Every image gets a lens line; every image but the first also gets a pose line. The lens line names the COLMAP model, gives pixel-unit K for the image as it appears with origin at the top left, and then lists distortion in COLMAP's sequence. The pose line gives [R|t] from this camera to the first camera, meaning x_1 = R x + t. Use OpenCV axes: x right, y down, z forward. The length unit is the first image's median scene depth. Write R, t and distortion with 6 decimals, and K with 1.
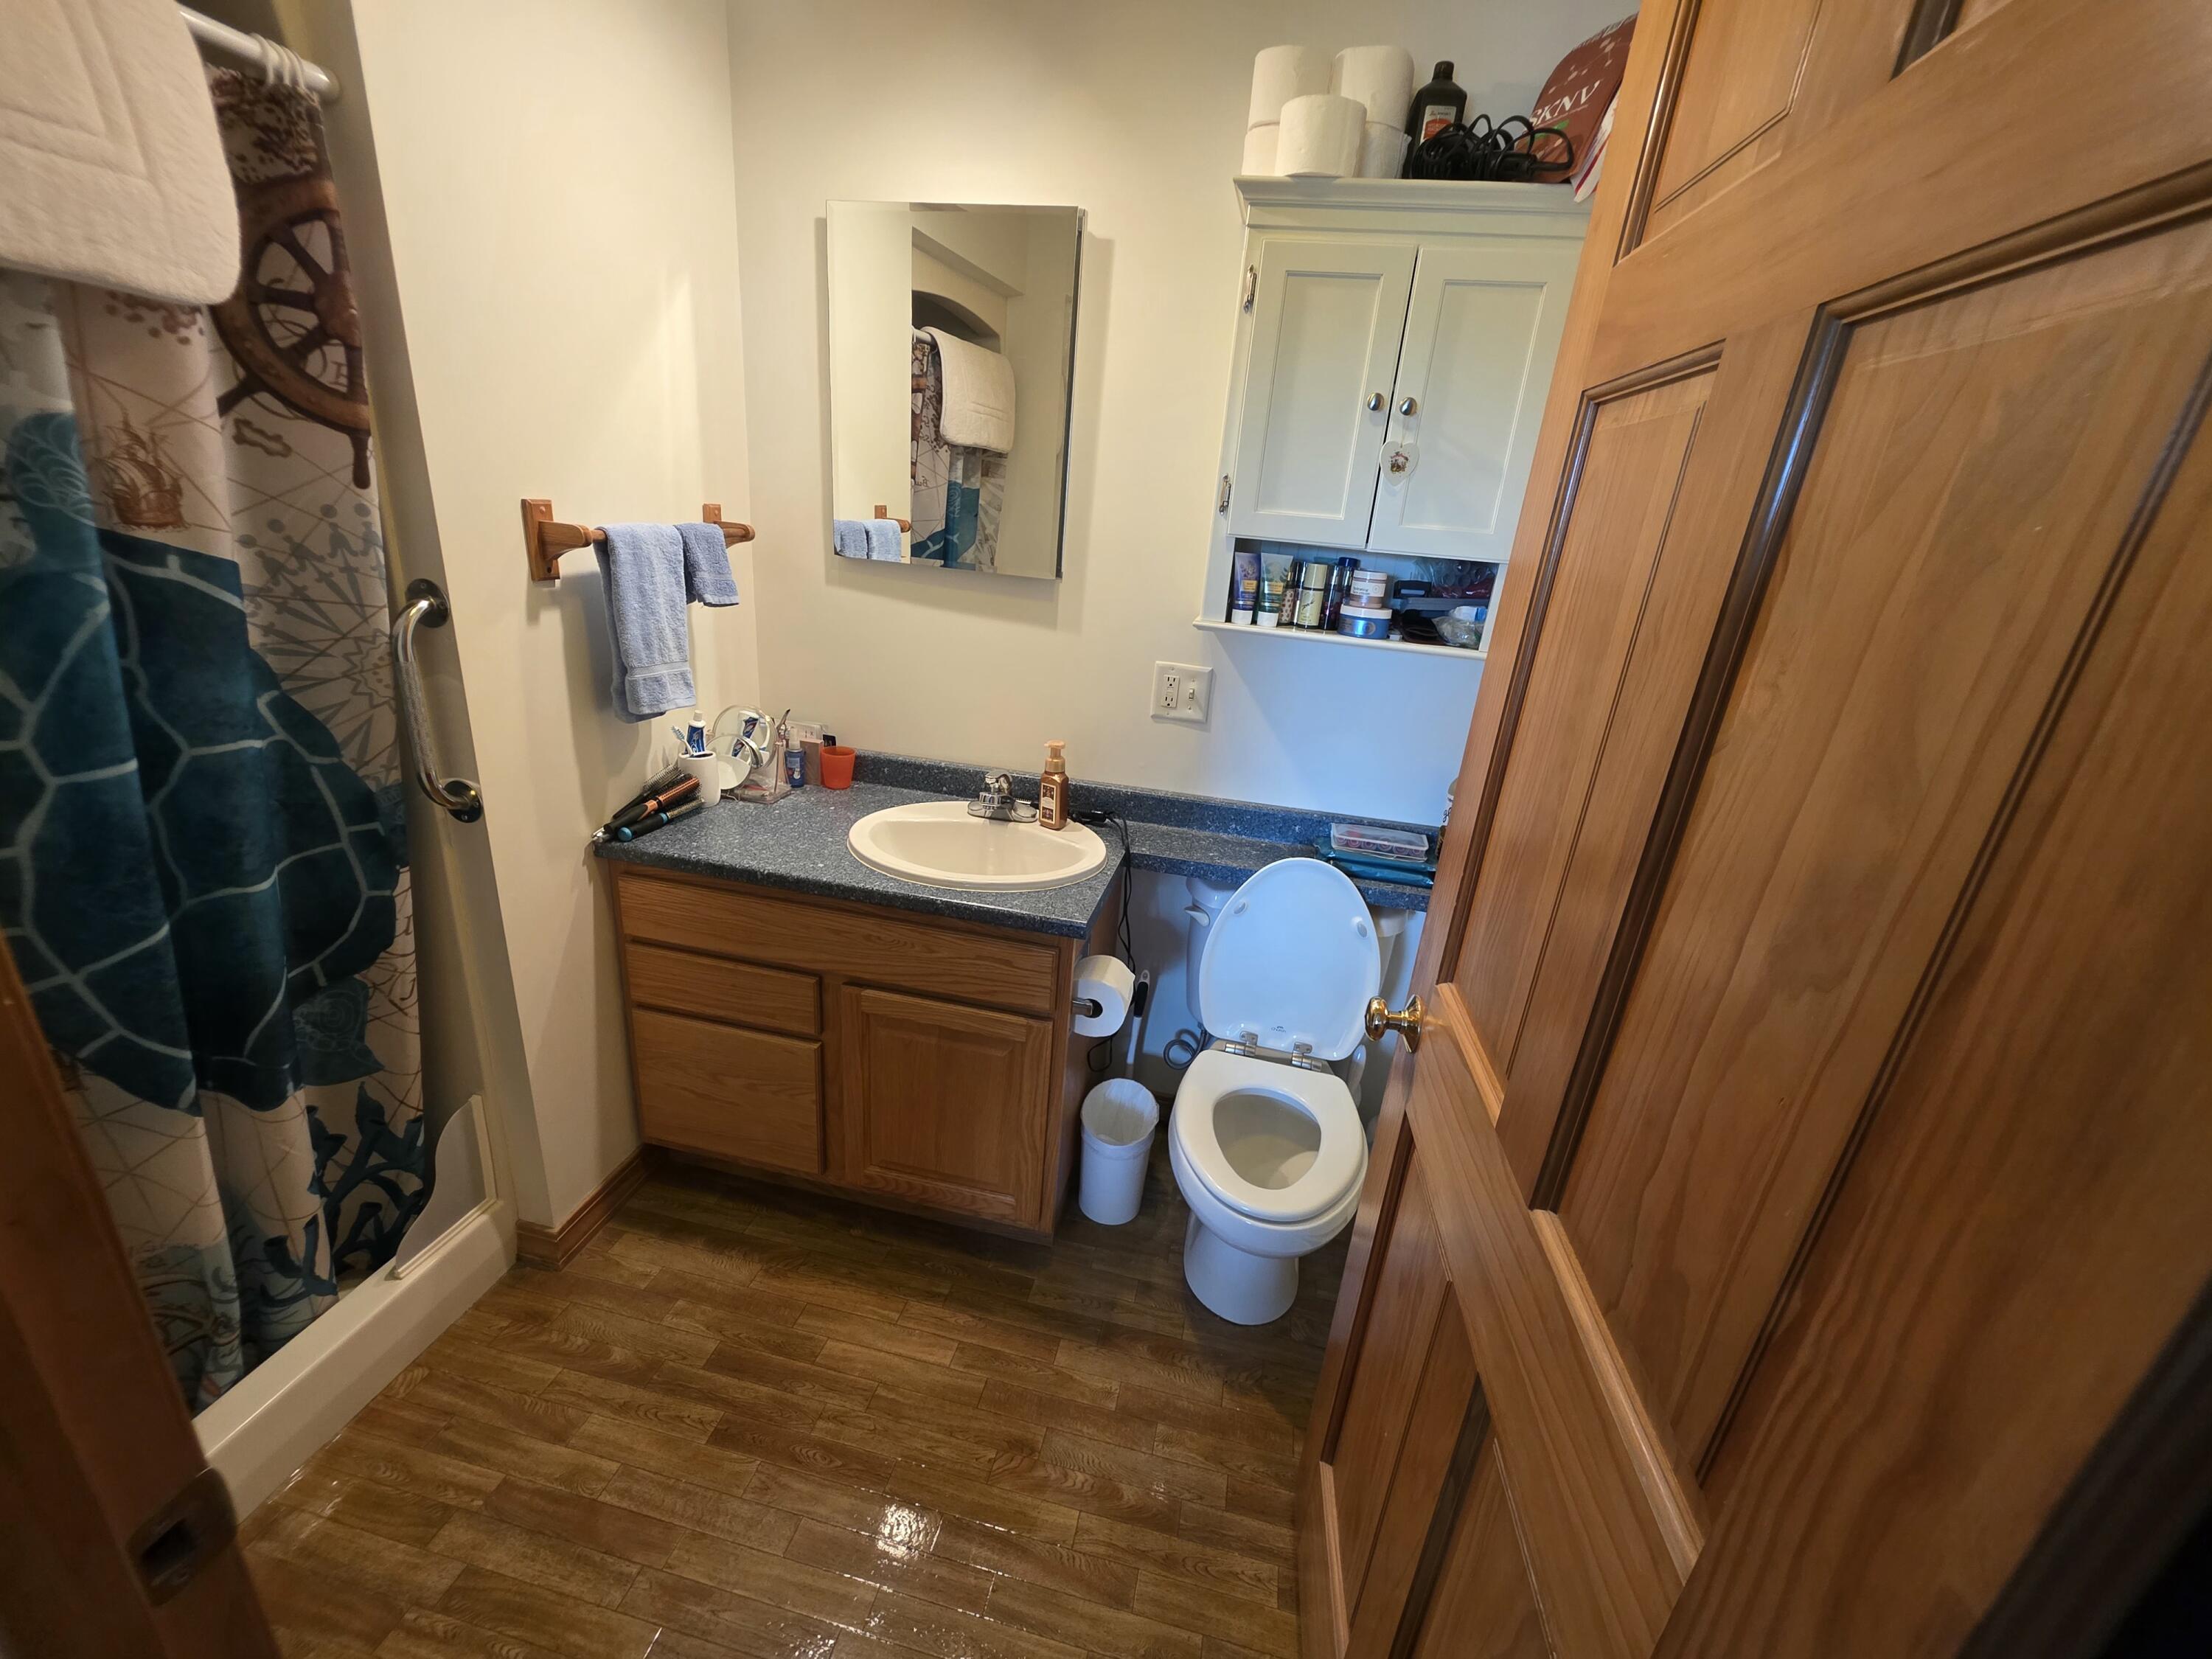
lens RADIAL K [[887.6, 0, 1104.6], [0, 887.6, 831.6], [0, 0, 1]] dist [-0.000669, 0.000303]
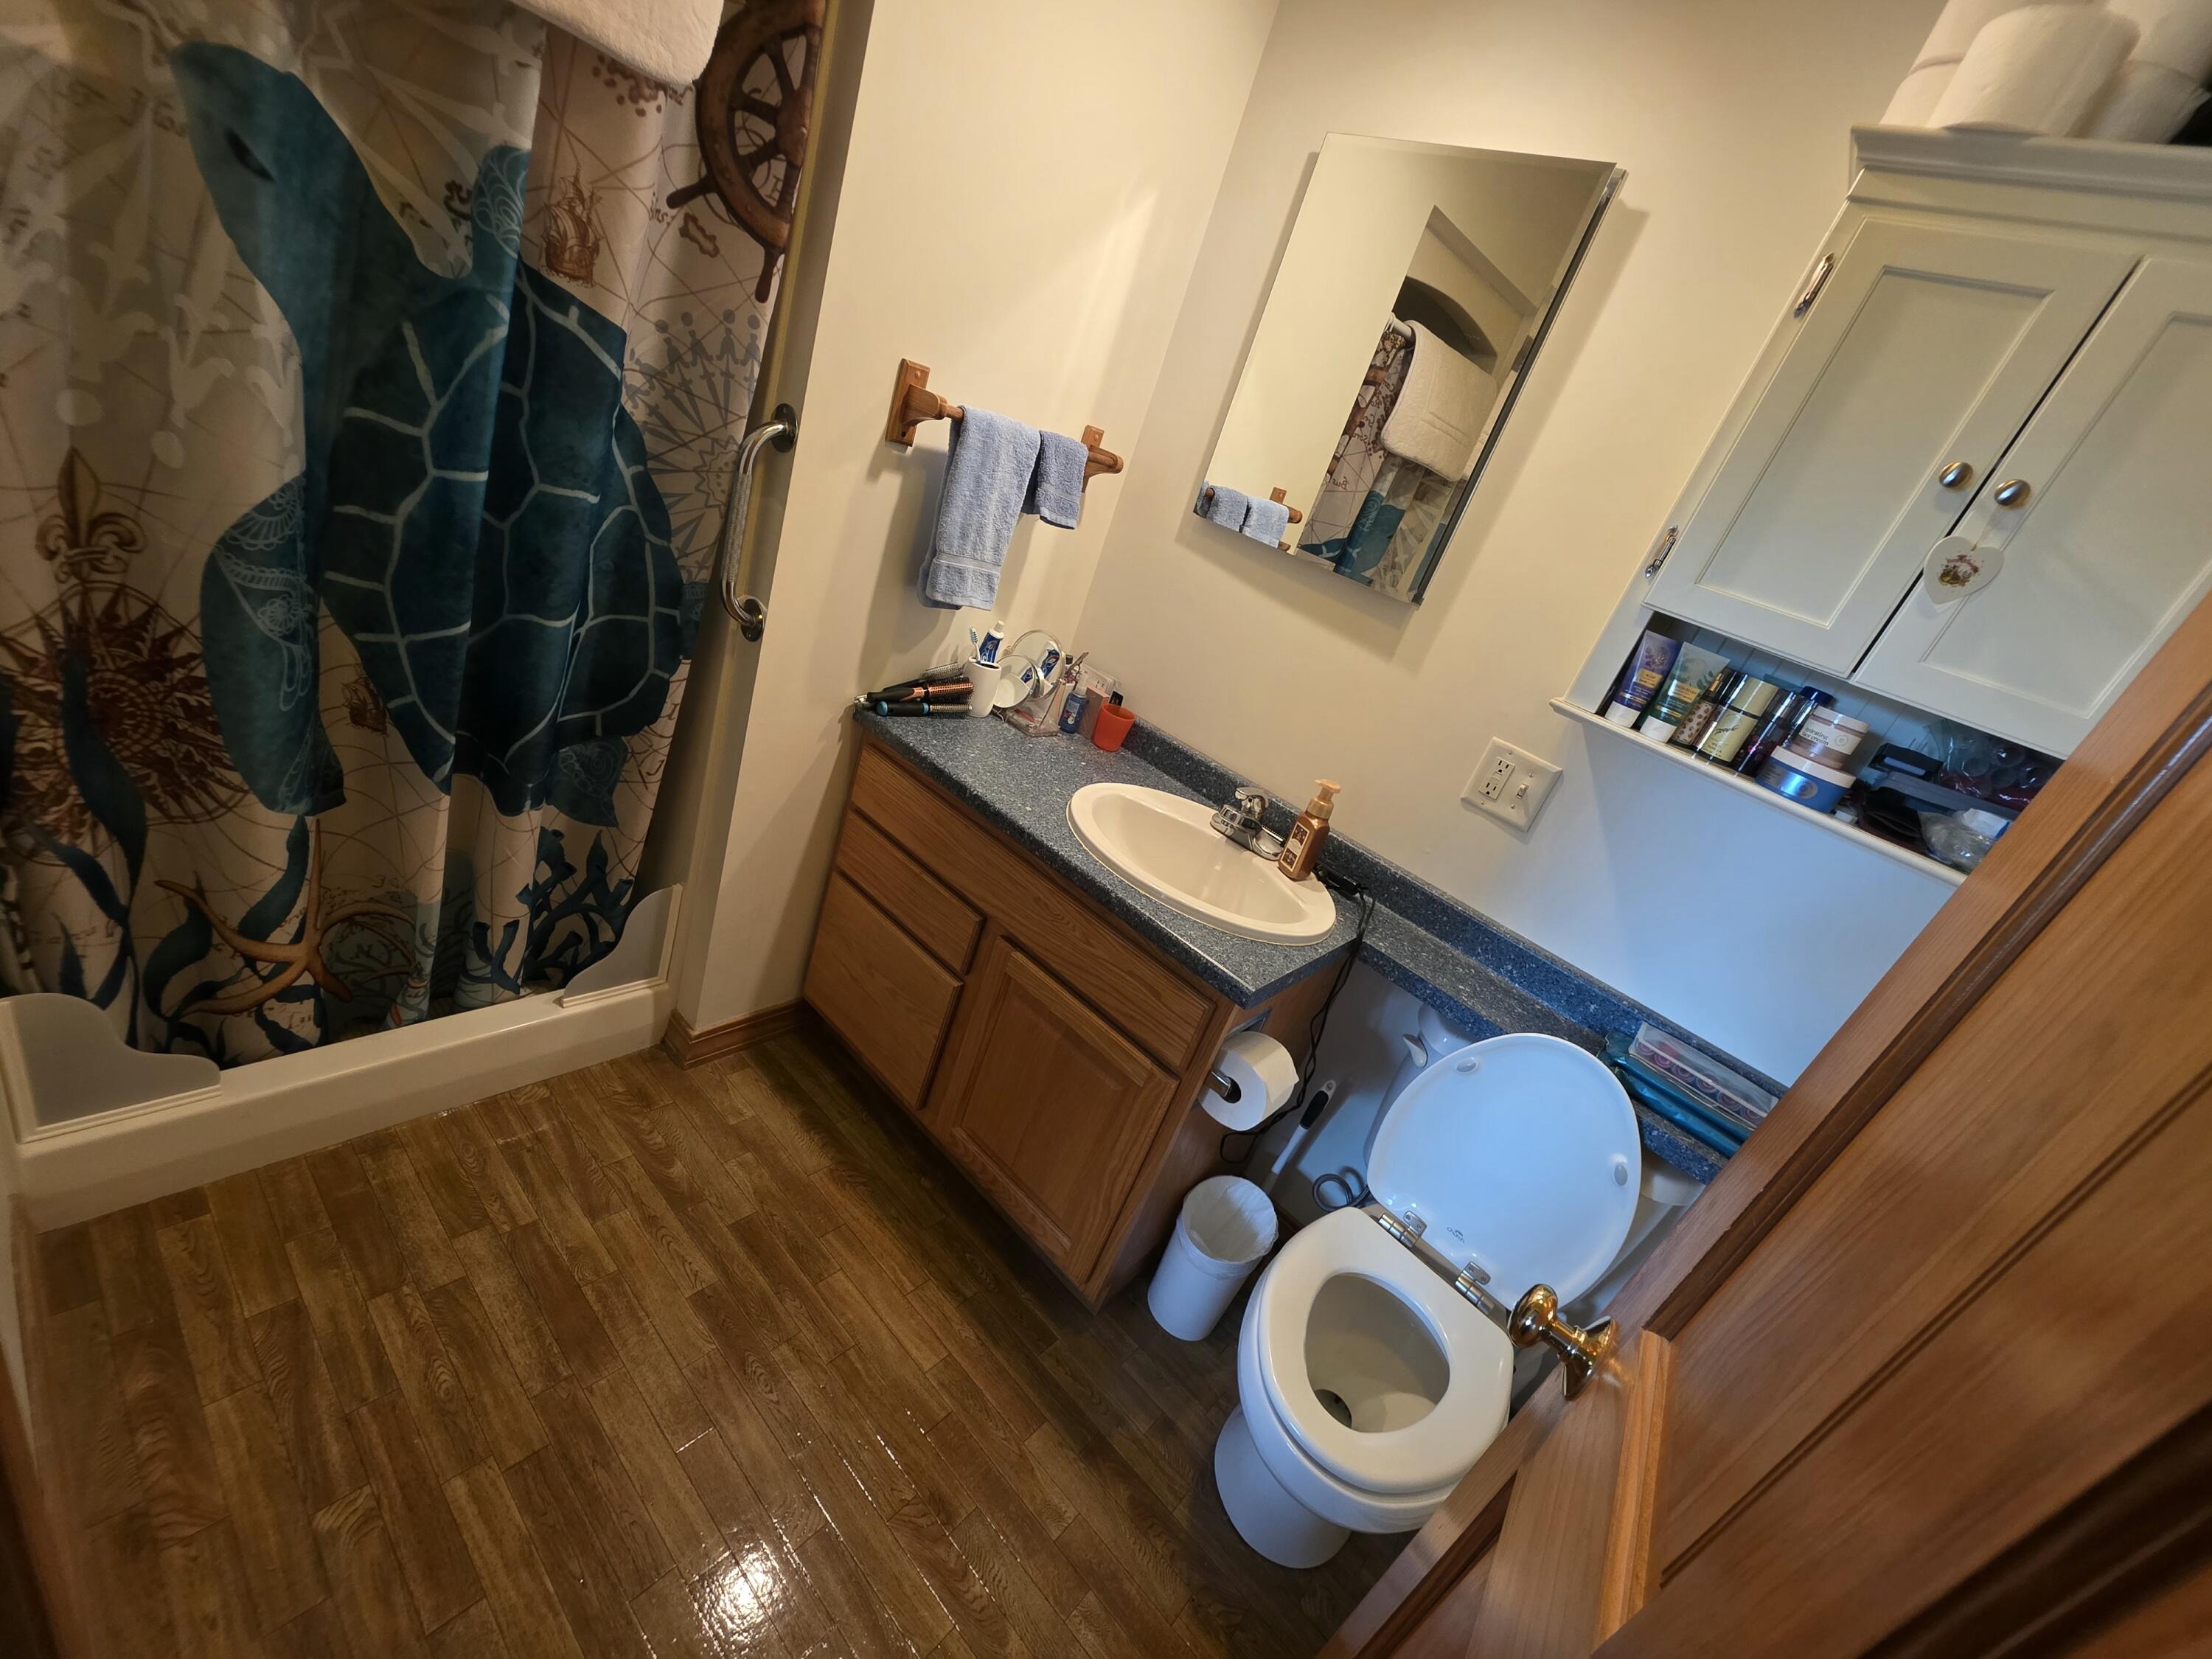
lens RADIAL K [[887.6, 0, 1104.0], [0, 887.6, 830.1], [0, 0, 1]] dist [-0.000669, 0.000303]
pose [[0.851560, 0.382425, -0.358604, 0.091402], [-0.393528, 0.918224, 0.044726, -0.014574], [0.346383, 0.103034, 0.932418, 0.166167]]
